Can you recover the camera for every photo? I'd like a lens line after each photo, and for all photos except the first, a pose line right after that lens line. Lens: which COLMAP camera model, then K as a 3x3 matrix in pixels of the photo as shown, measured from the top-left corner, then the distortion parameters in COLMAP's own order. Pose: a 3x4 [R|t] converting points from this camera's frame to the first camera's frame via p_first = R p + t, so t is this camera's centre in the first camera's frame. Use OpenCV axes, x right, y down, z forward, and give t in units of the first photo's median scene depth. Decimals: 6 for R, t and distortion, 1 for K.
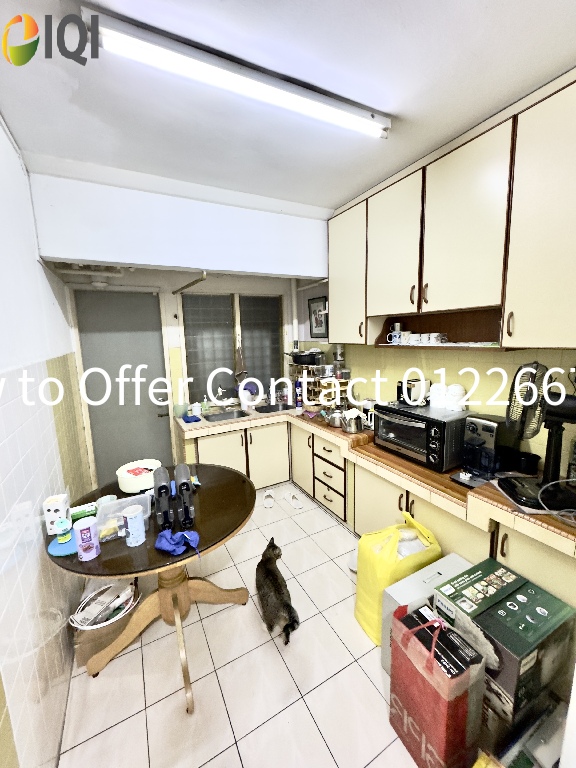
lens RADIAL K [[309.0, 0, 287.4], [0, 309.0, 381.3], [0, 0, 1]] dist [-0.001790, -0.000135]
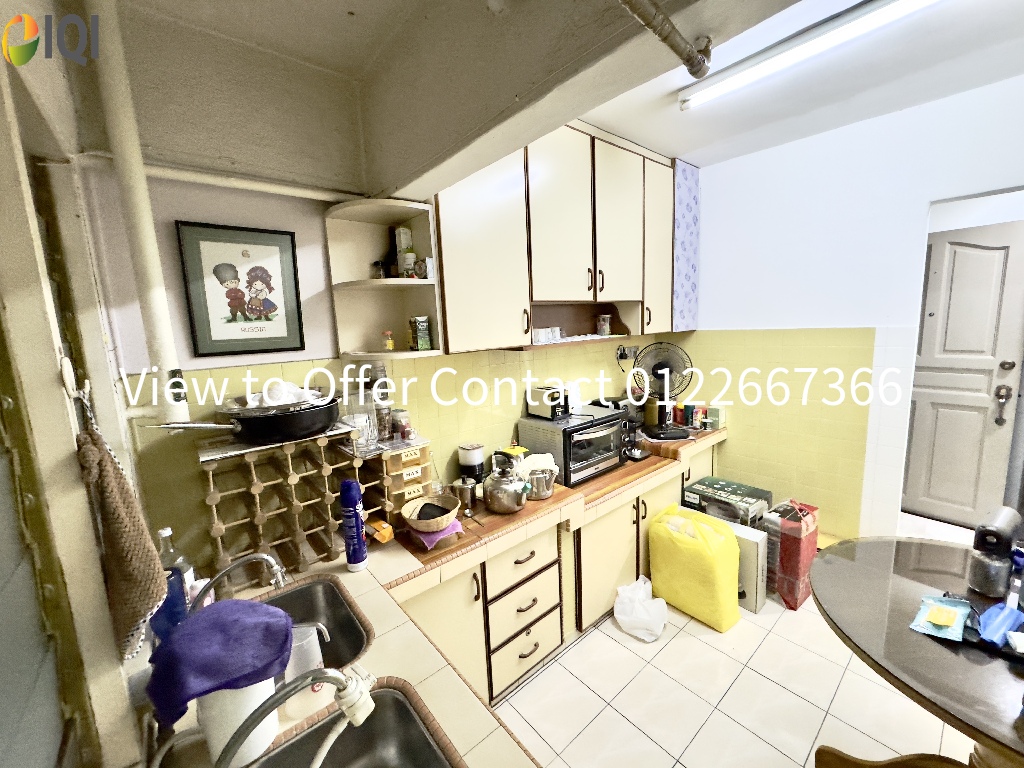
lens RADIAL K [[412.0, 0, 513.8], [0, 412.0, 383.2], [0, 0, 1]] dist [-0.001790, -0.000135]
pose [[-0.204616, -0.105030, 0.973191, -0.625567], [0.198176, 0.969192, 0.146266, -0.198950], [-0.958571, 0.222792, -0.177498, 1.365889]]
